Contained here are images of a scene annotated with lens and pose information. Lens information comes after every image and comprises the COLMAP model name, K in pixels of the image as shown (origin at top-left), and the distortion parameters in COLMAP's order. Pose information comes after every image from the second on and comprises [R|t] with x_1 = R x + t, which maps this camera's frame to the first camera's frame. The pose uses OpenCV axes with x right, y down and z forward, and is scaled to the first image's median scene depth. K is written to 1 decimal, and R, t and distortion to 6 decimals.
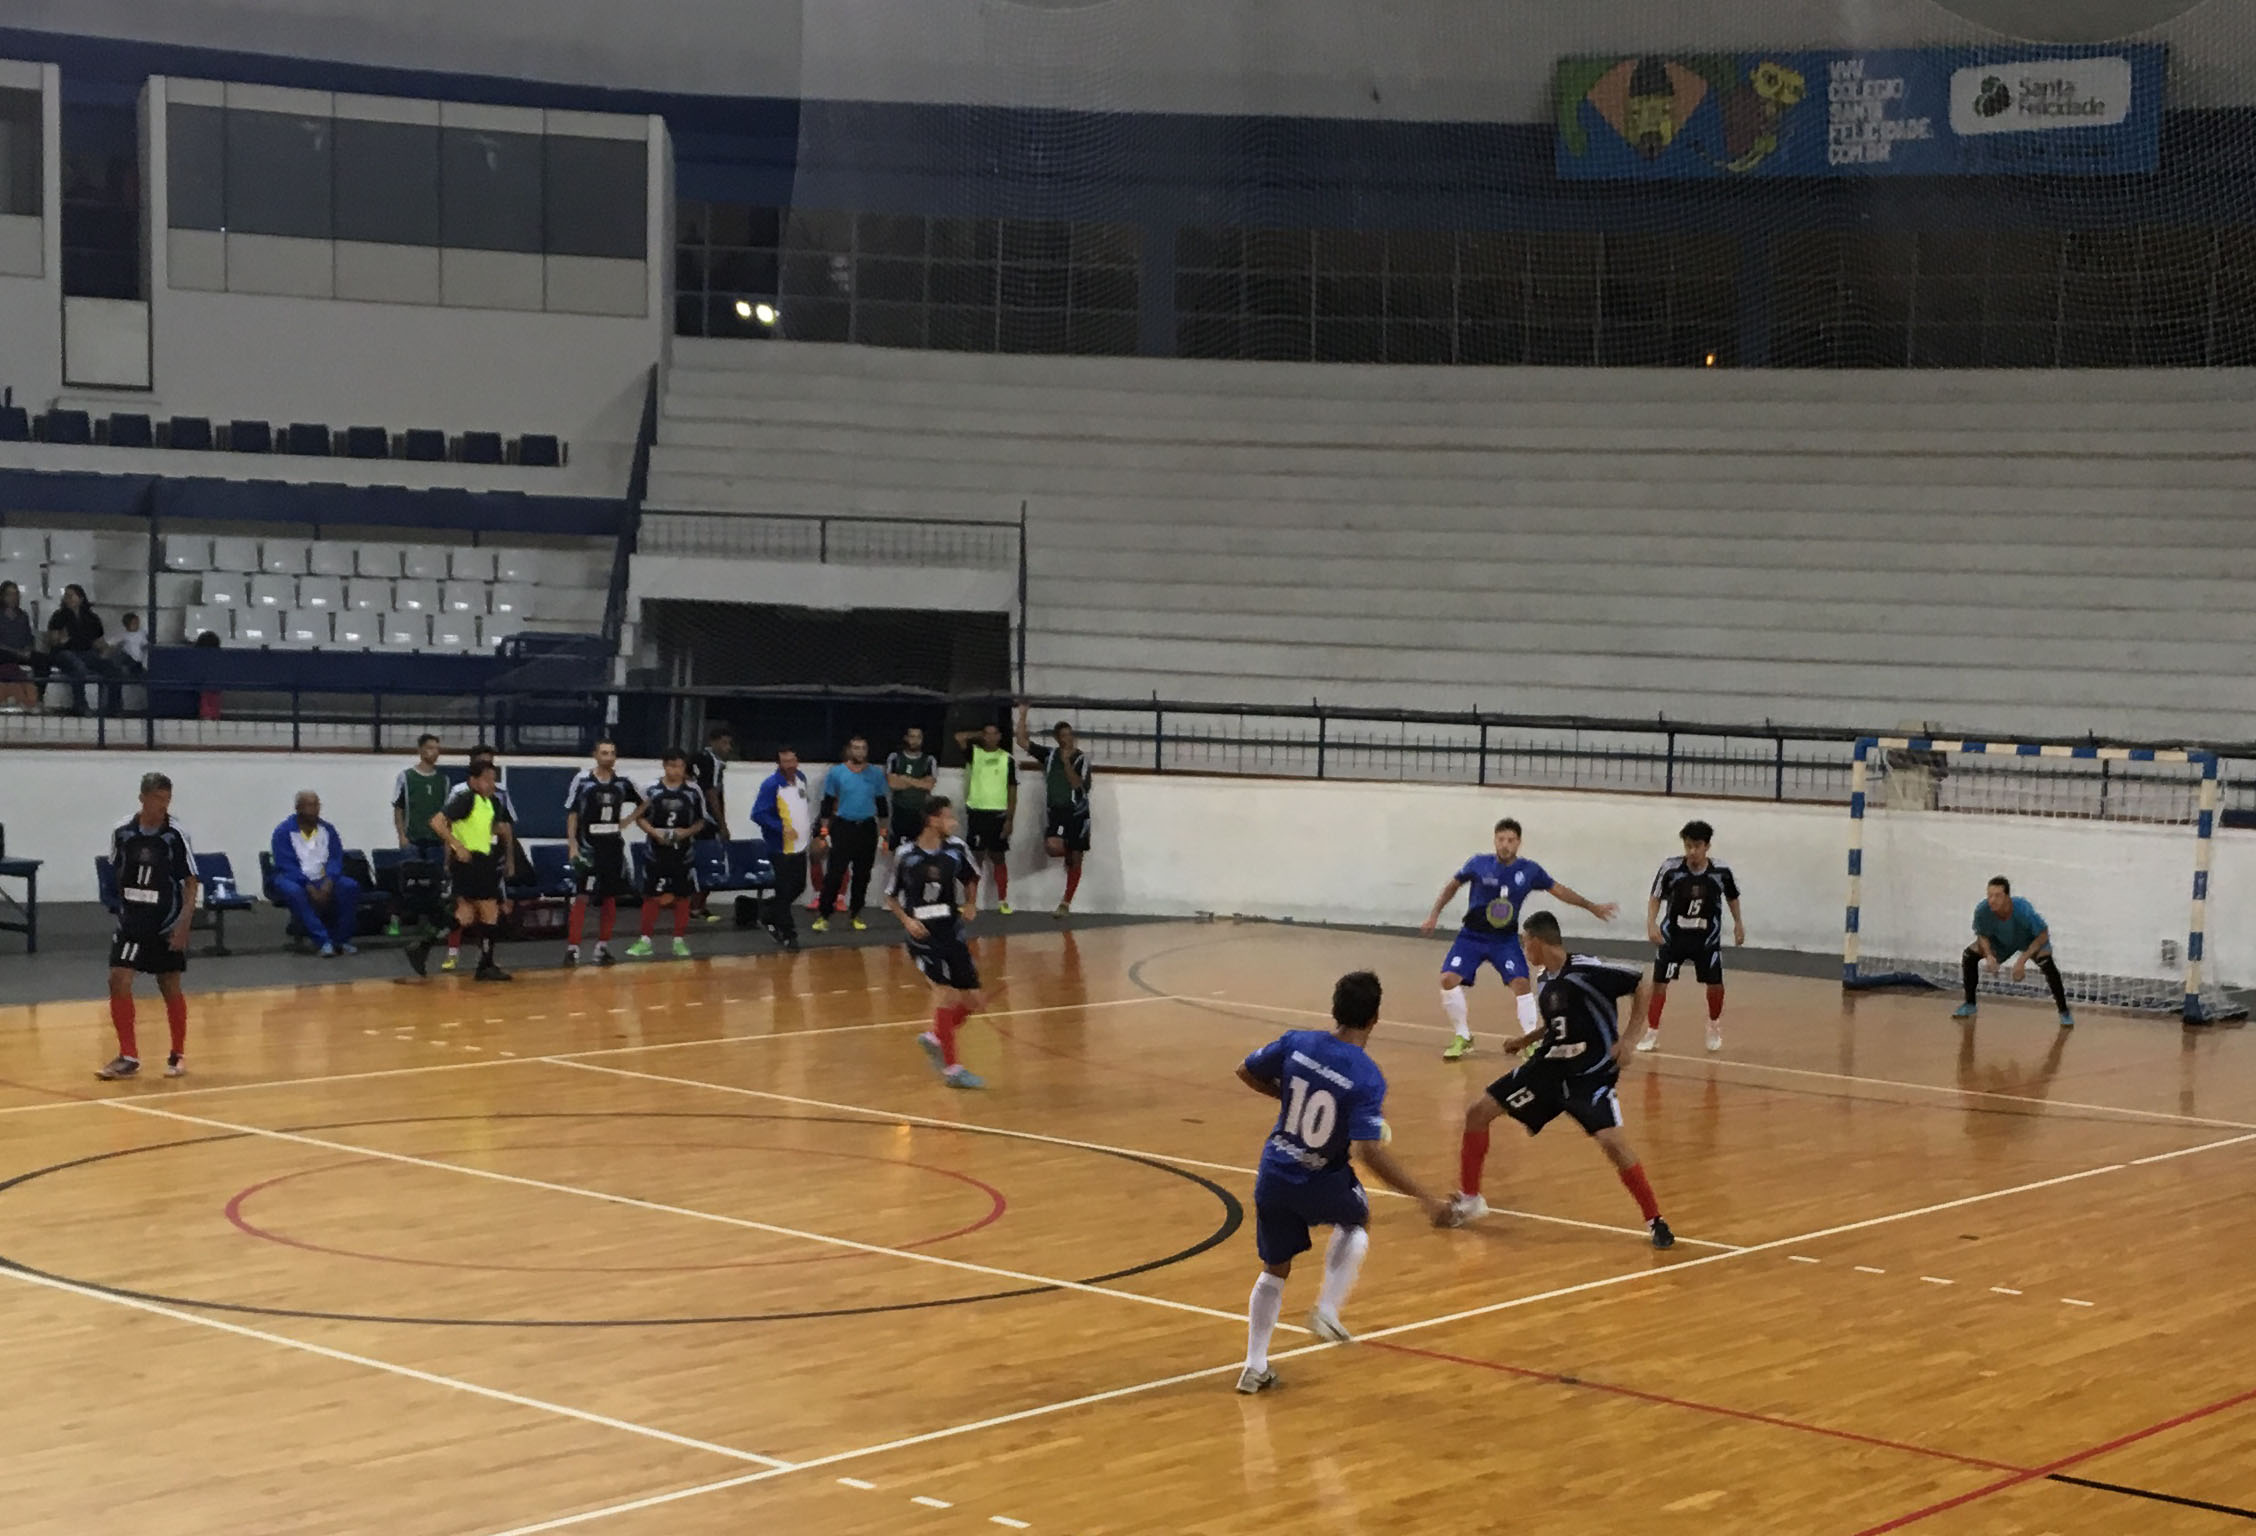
lens RADIAL K [[3557.7, 0, 1129.1], [0, 3557.7, 674.8], [0, 0, 1]] dist [0.064954, 0.021513]
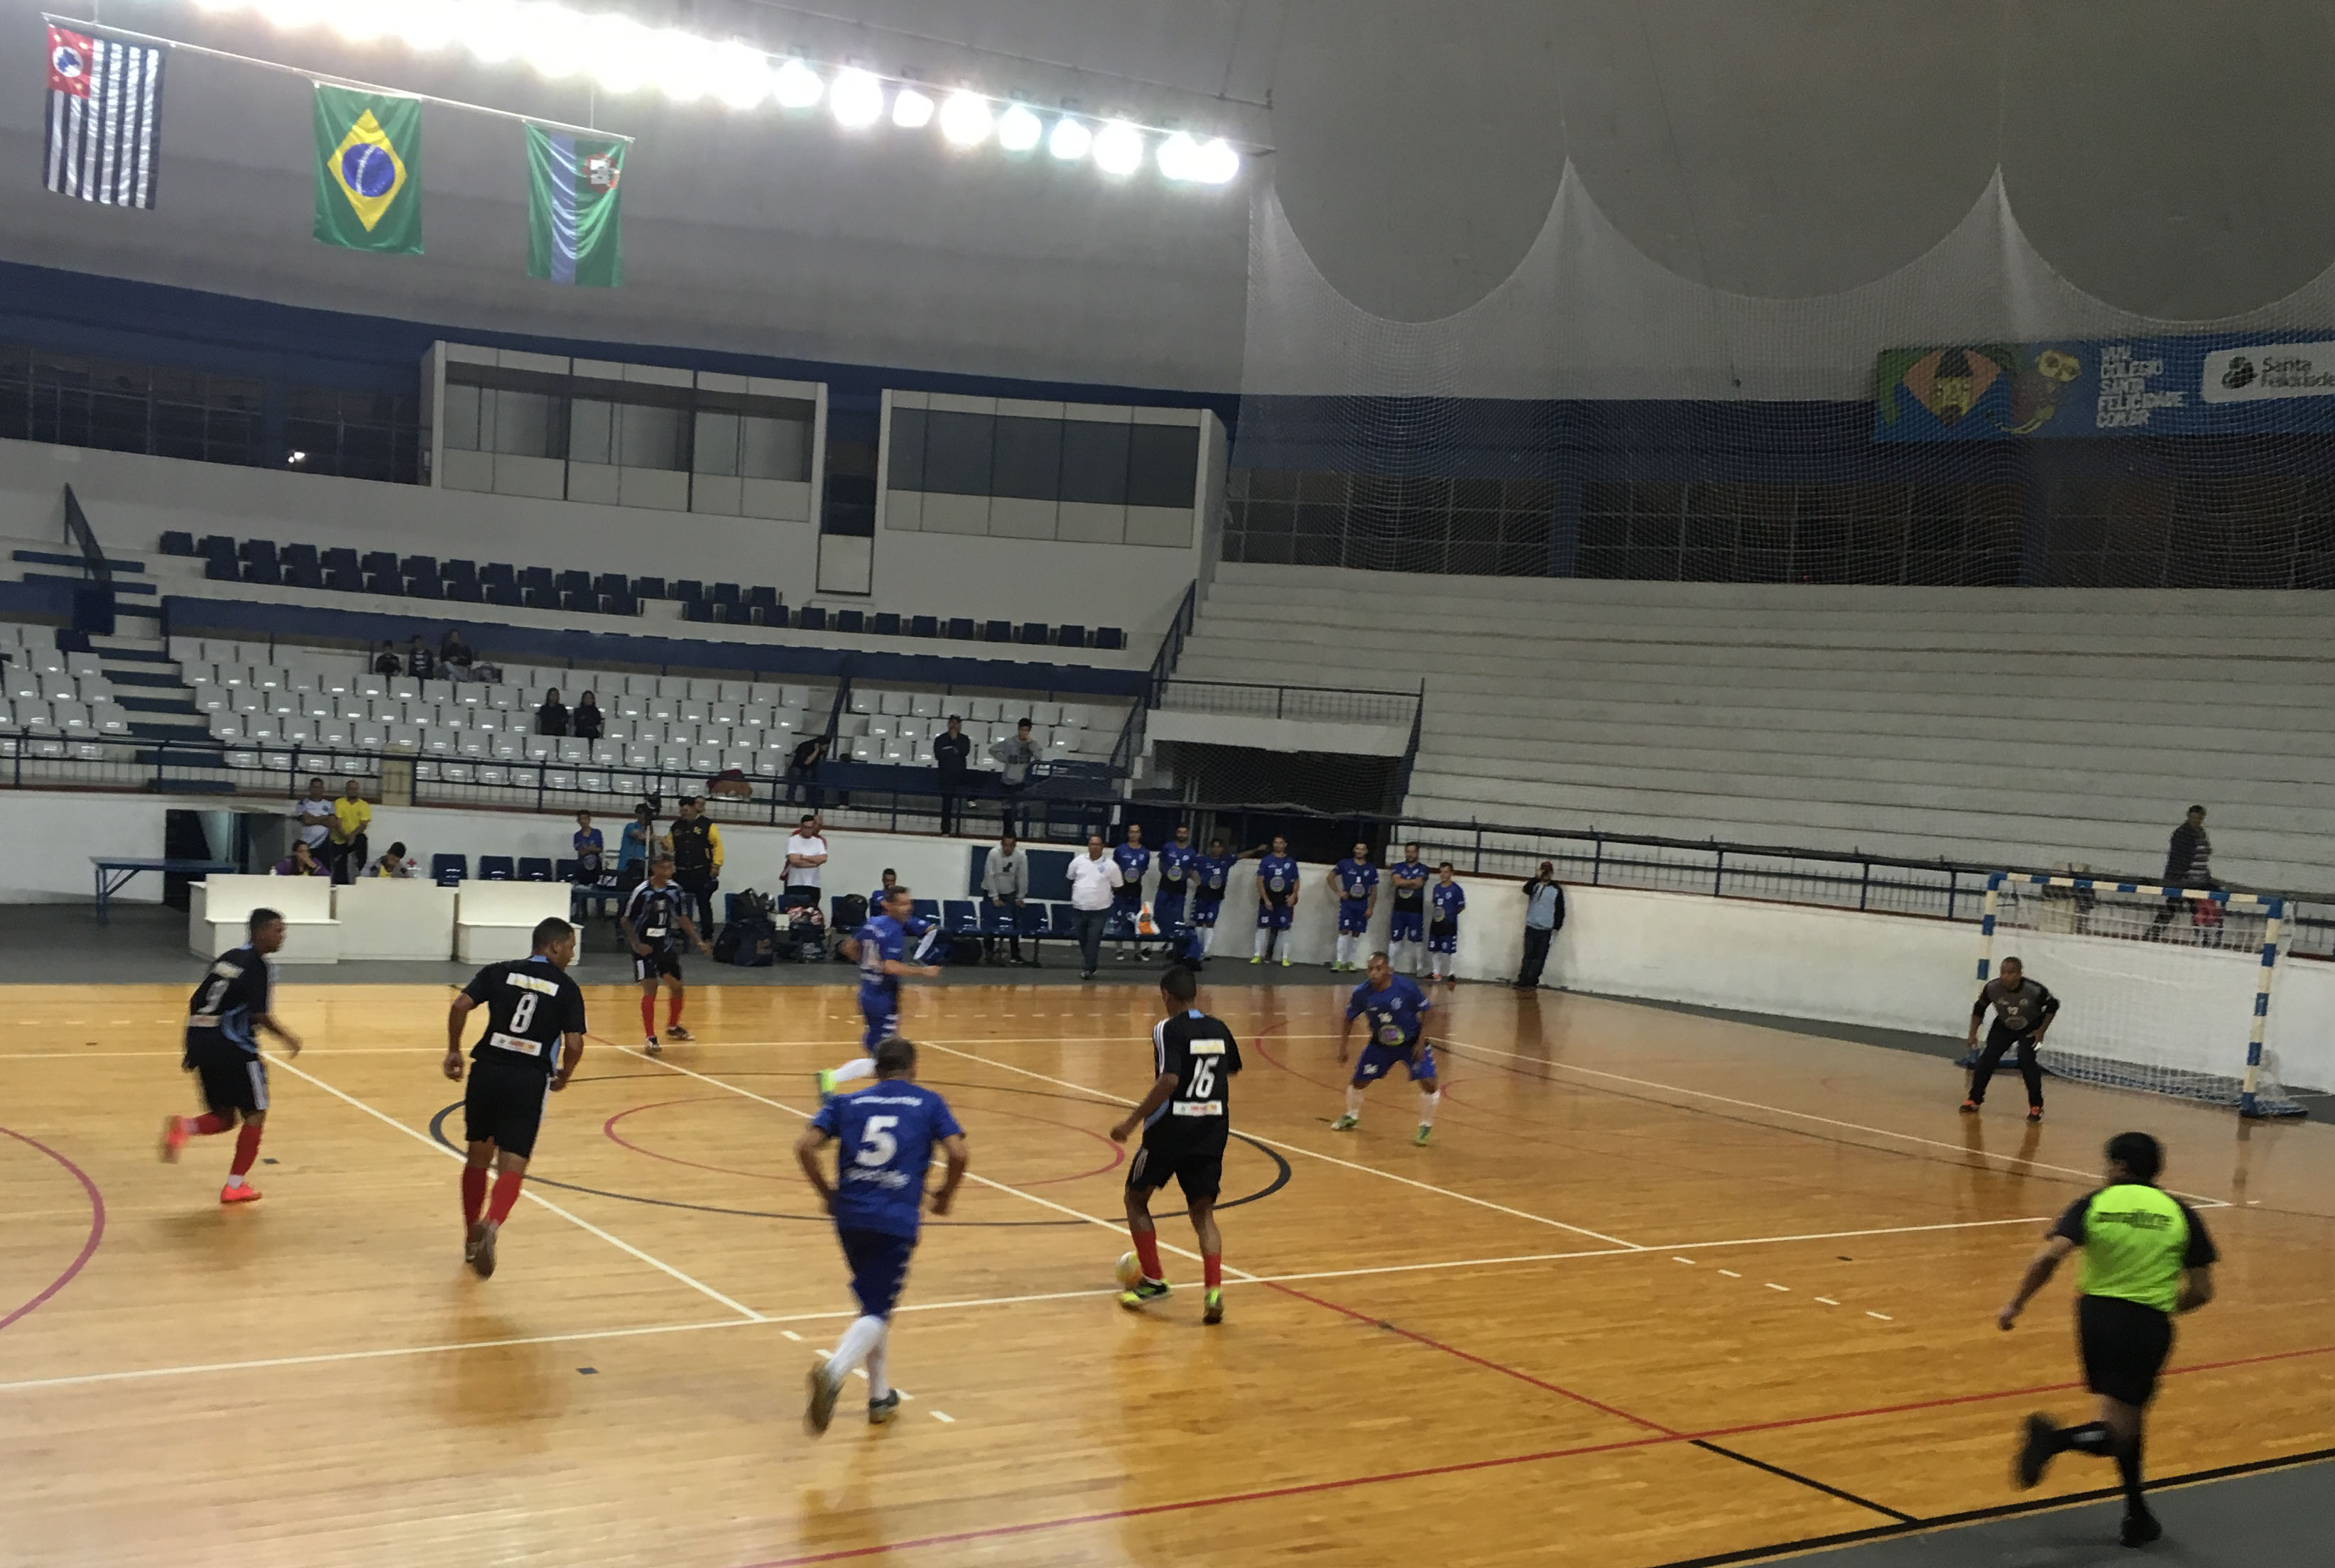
lens RADIAL K [[2430.6, 0, 1167.5], [0, 2430.6, 784.0], [0, 0, 1]] dist [0.073559, -0.118564]
pose [[0.938587, 0.033301, -0.343433, 0.205101], [-0.039090, 0.999186, -0.009945, 0.006032], [0.342823, 0.022759, 0.939124, 0.073126]]
